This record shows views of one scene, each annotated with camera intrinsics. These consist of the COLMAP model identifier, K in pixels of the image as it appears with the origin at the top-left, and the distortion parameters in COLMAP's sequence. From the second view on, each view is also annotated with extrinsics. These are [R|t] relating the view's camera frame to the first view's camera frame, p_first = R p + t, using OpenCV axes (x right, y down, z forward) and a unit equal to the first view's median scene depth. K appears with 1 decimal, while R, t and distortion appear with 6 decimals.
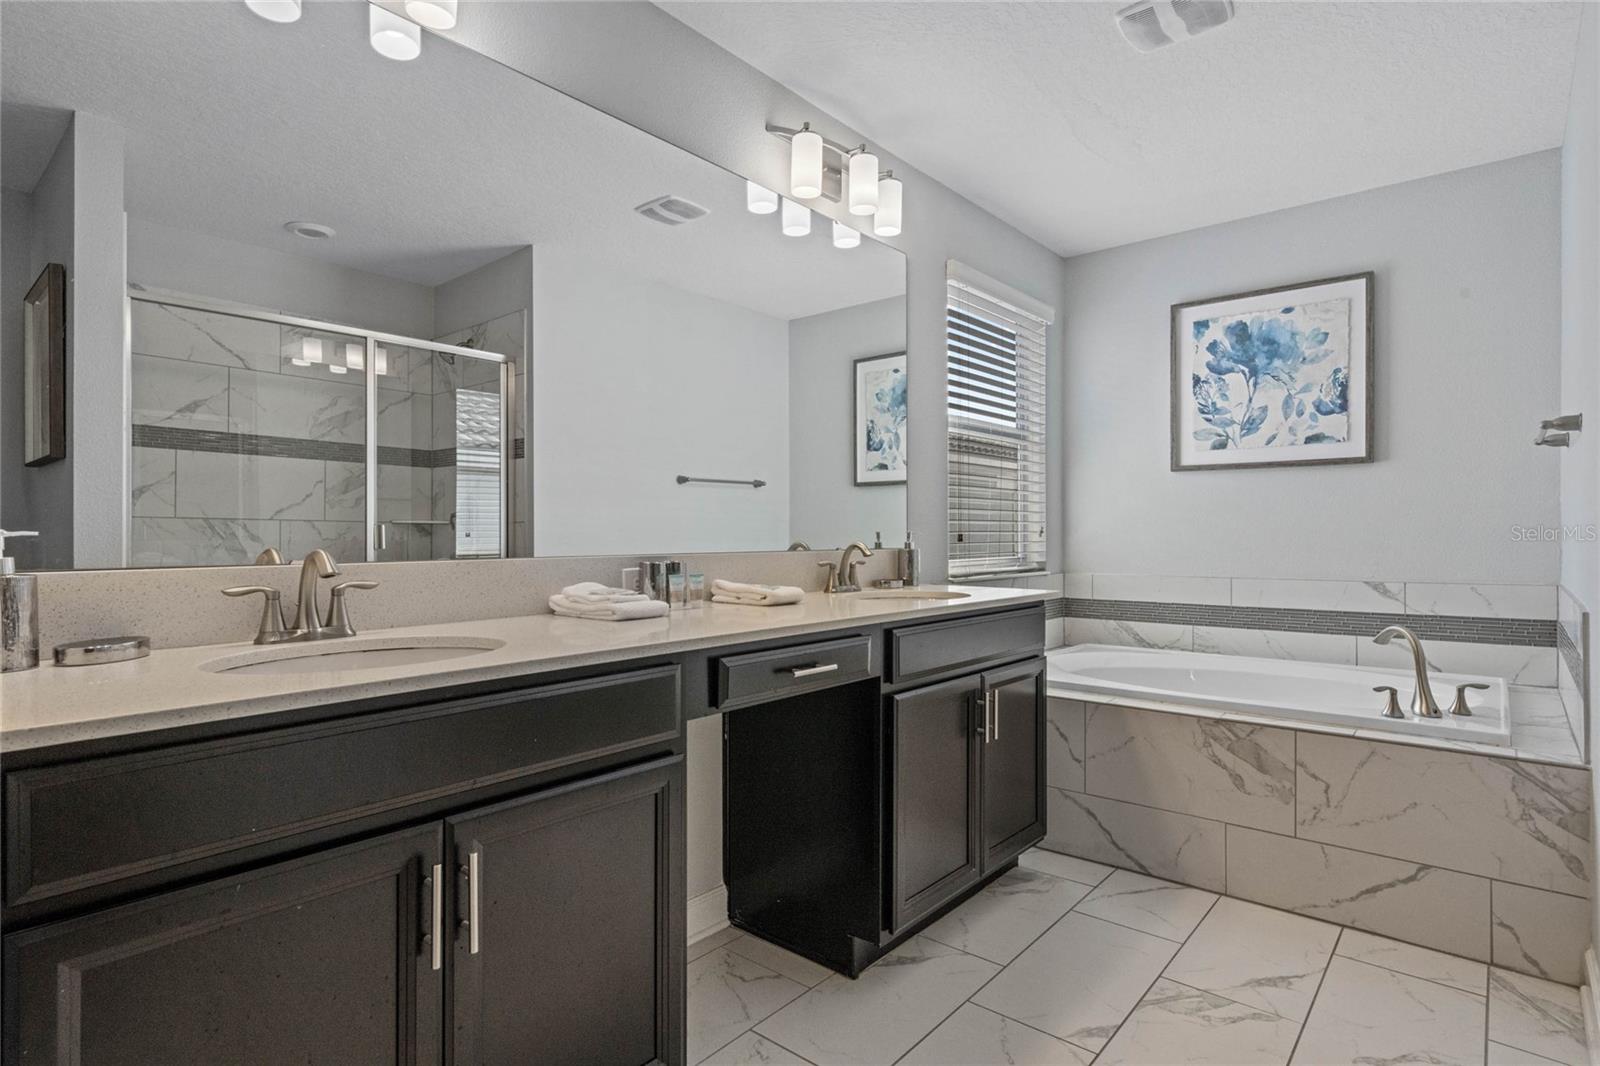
lens RADIAL K [[824.6, 0, 800.0], [0, 824.6, 533.0], [0, 0, 1]] dist [0.000097, 0.000289]
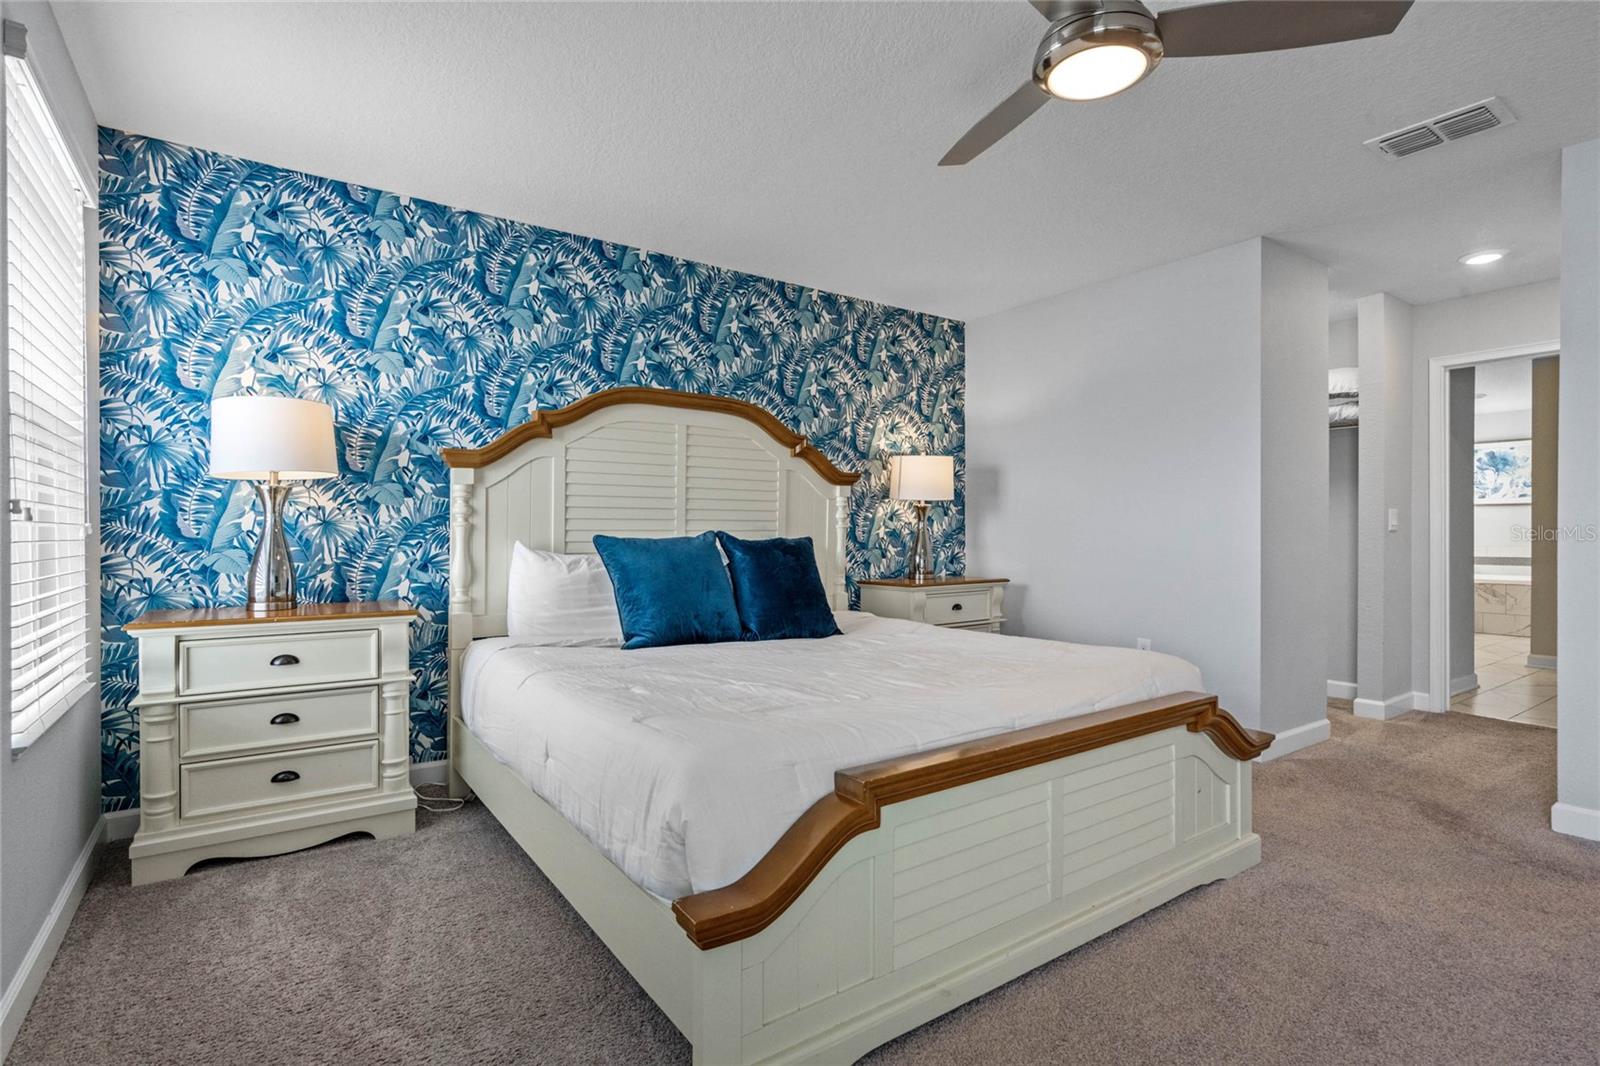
lens RADIAL K [[777.8, 0, 800.0], [0, 777.8, 533.0], [0, 0, 1]] dist [0.001934, -0.000032]
pose [[0.968015, 0.001331, -0.250889, -1.072469], [0.000380, 0.999977, 0.006769, -0.007326], [0.250892, -0.006648, 0.967992, -2.148040]]
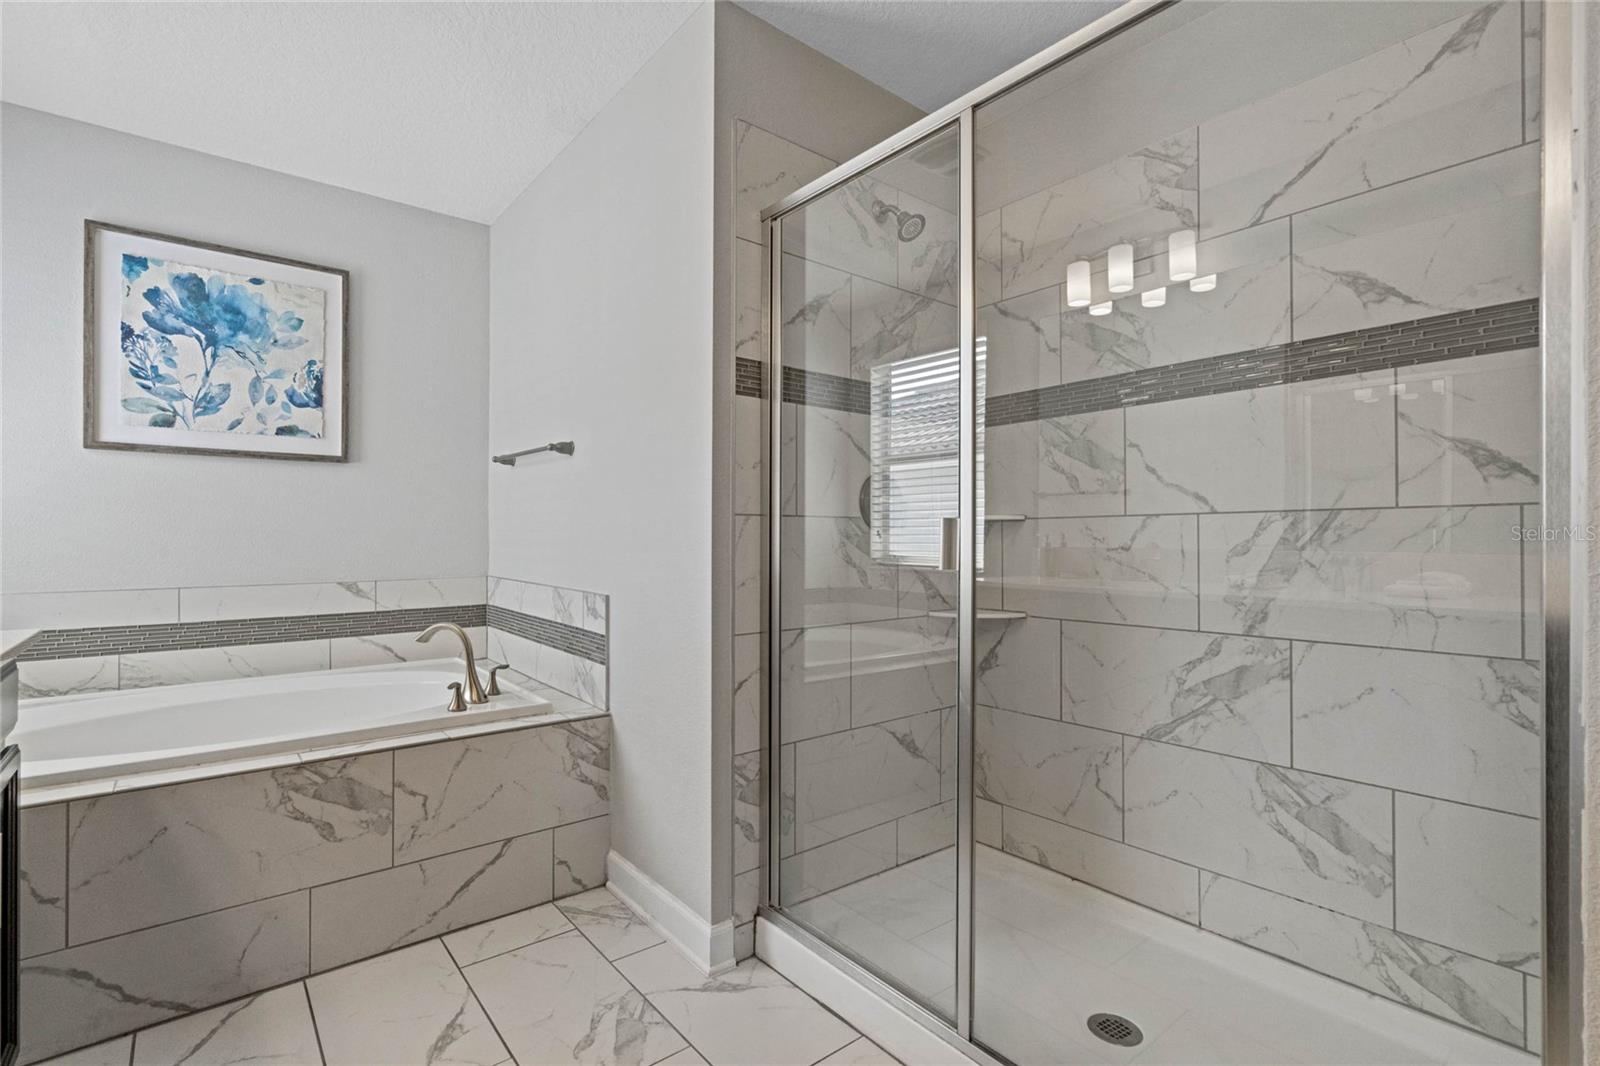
lens RADIAL K [[743.1, 0, 797.5], [0, 743.1, 536.8], [0, 0, 1]] dist [-0.000955, 0.000092]
pose [[0.182917, -0.000217, 0.983128, -0.087129], [-0.004168, 0.999991, 0.000997, 0.000868], [-0.983120, -0.004280, 0.182915, 0.288034]]
